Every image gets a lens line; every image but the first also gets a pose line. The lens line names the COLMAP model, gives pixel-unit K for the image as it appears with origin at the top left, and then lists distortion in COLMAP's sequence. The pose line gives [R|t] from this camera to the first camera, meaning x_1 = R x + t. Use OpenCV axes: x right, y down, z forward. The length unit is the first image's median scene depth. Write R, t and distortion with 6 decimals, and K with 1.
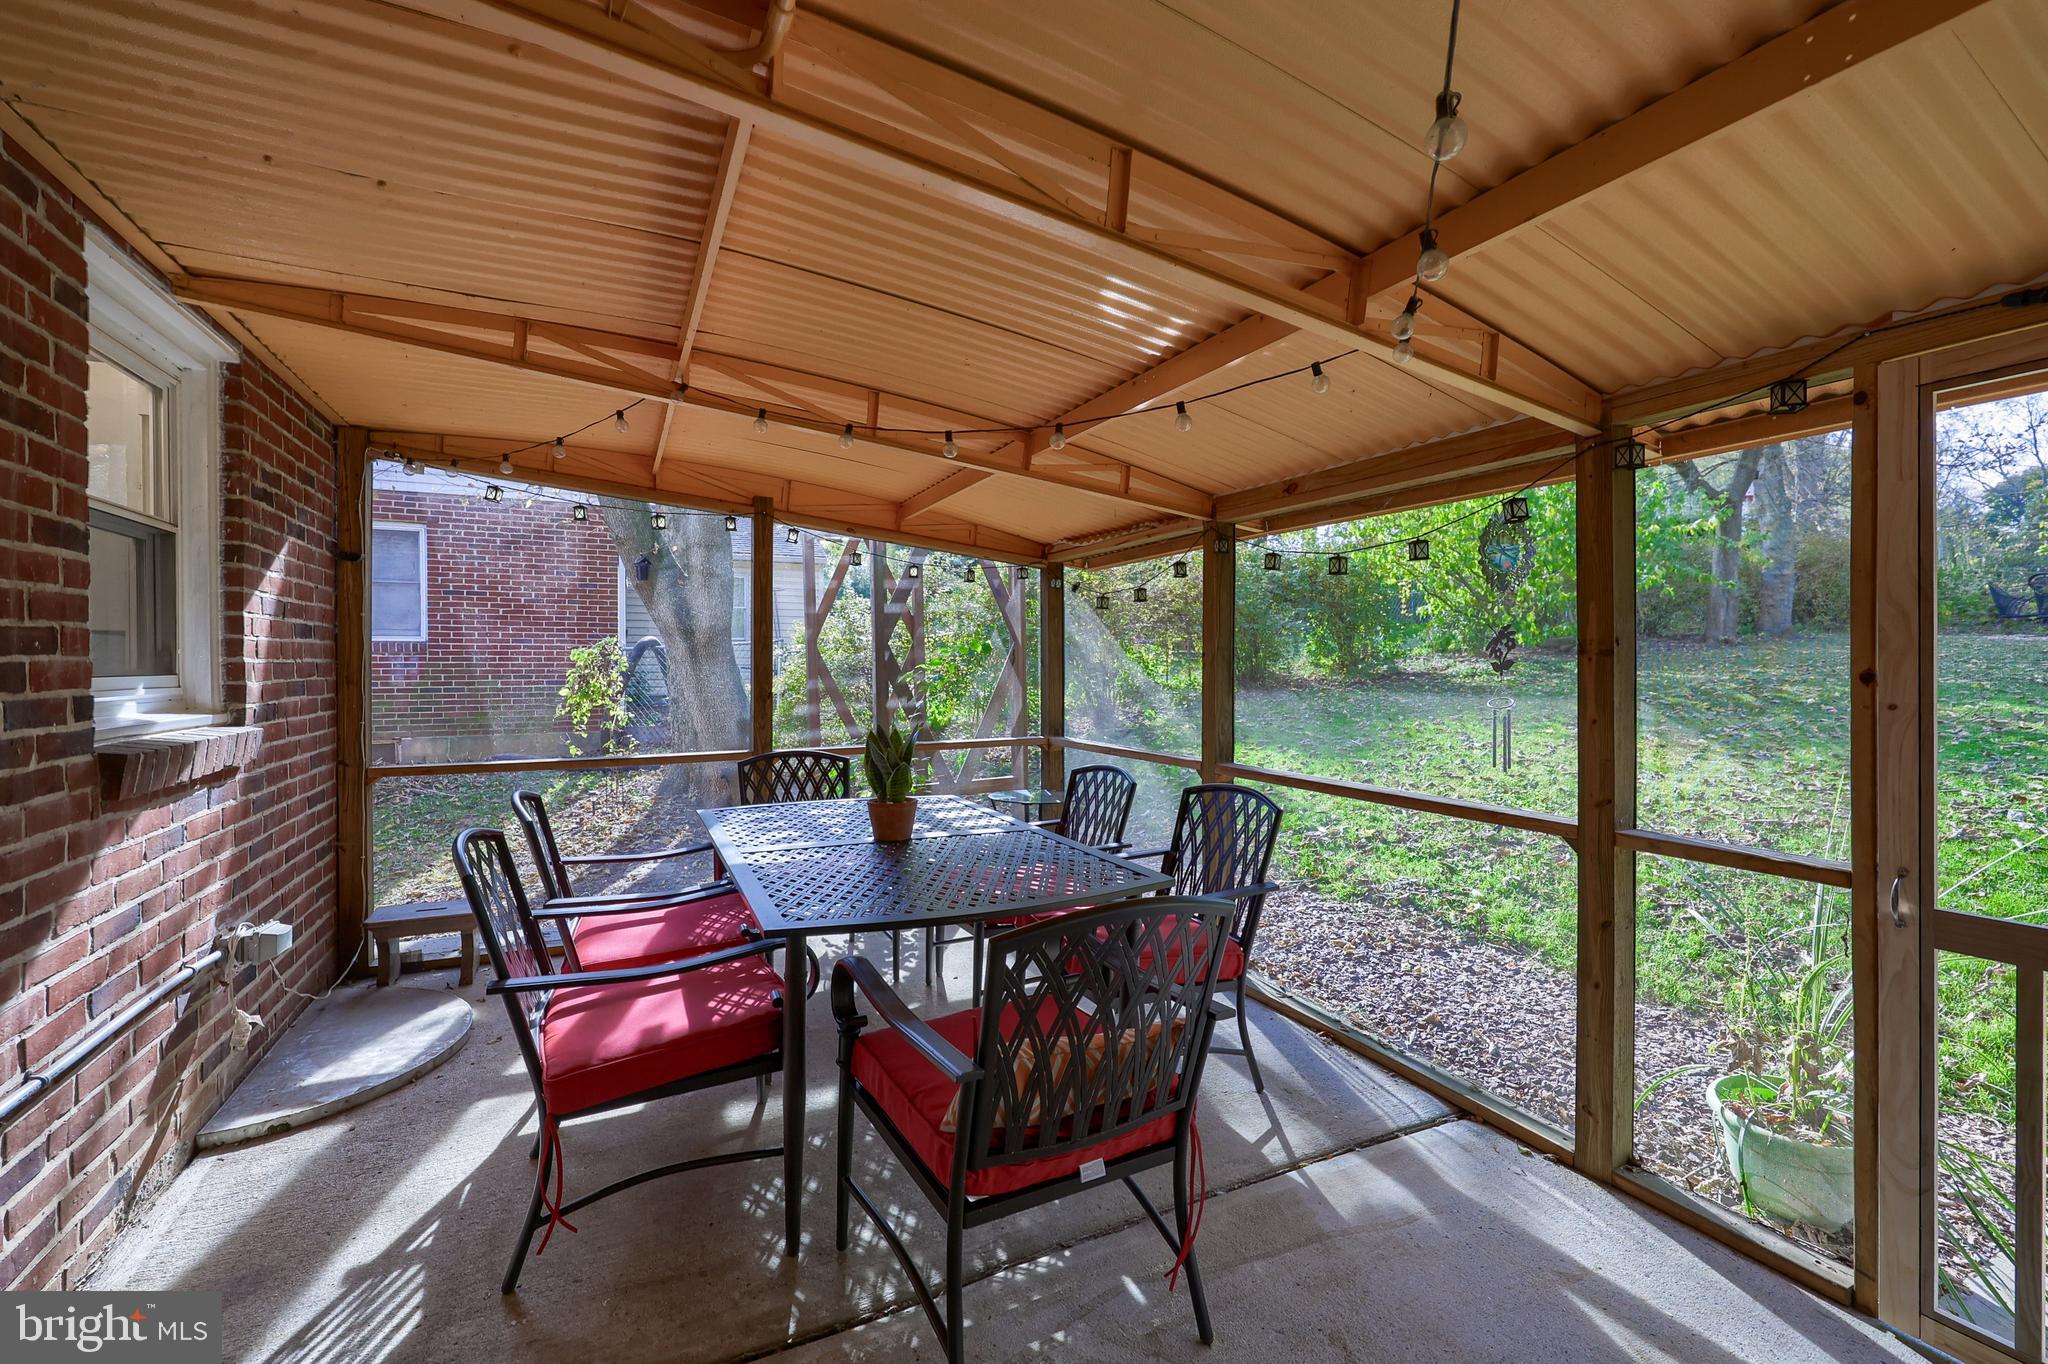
lens RADIAL K [[838.0, 0, 1072.1], [0, 838.0, 678.1], [0, 0, 1]] dist [-0.000401, -0.000032]
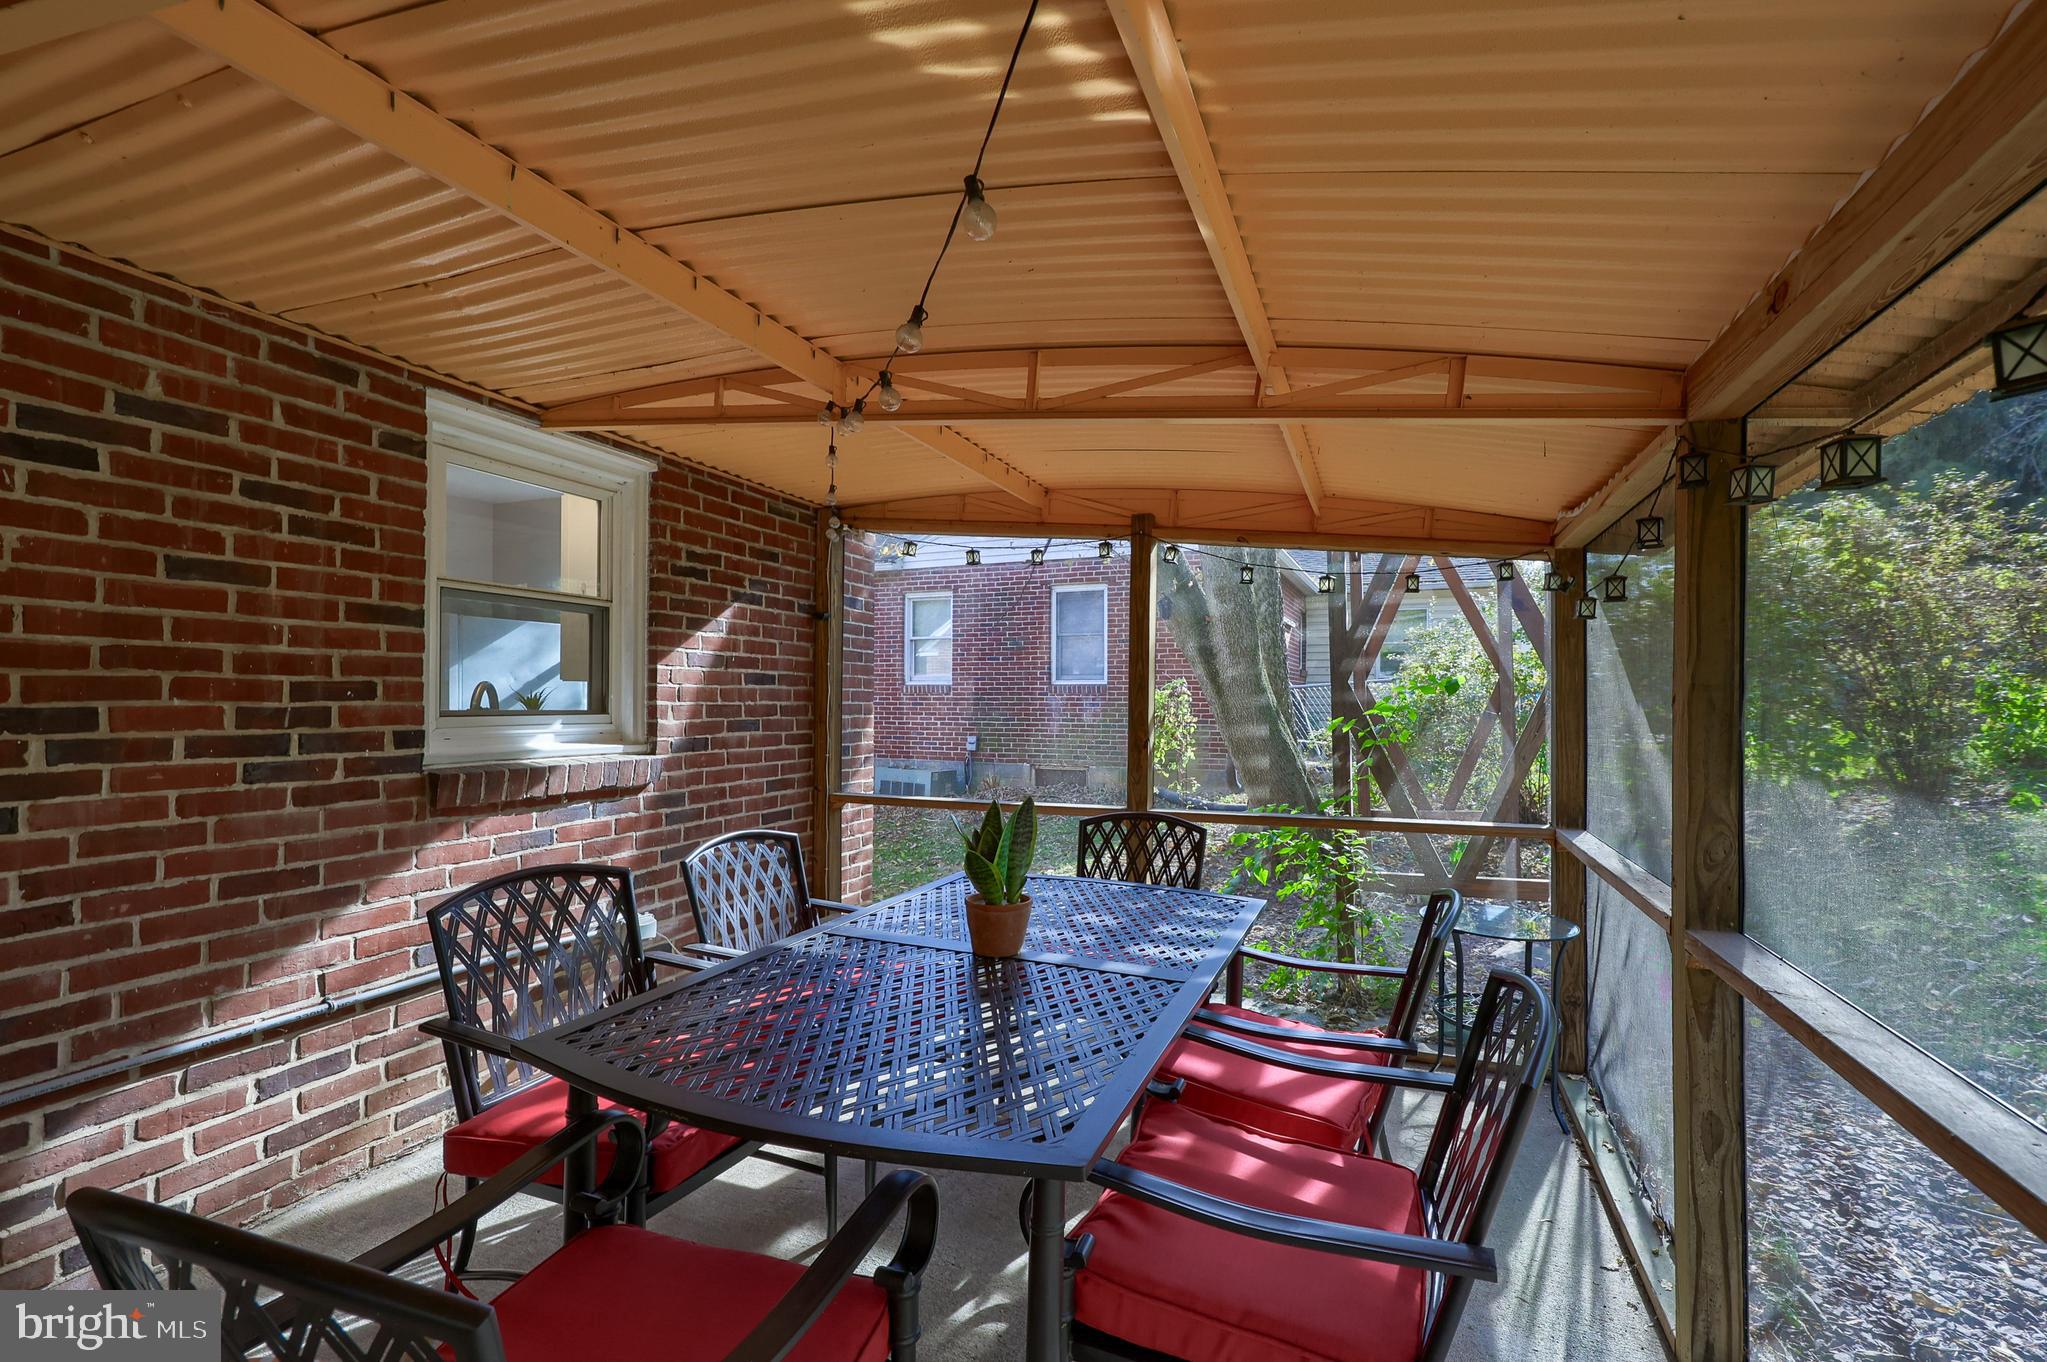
lens RADIAL K [[890.3, 0, 1068.0], [0, 890.3, 696.7], [0, 0, 1]] dist [-0.000393, 0.000000]
pose [[0.673451, -0.000933, -0.739232, 0.466497], [-0.017487, 0.999699, -0.017192, -0.020449], [0.739025, 0.024504, 0.673232, 0.601075]]
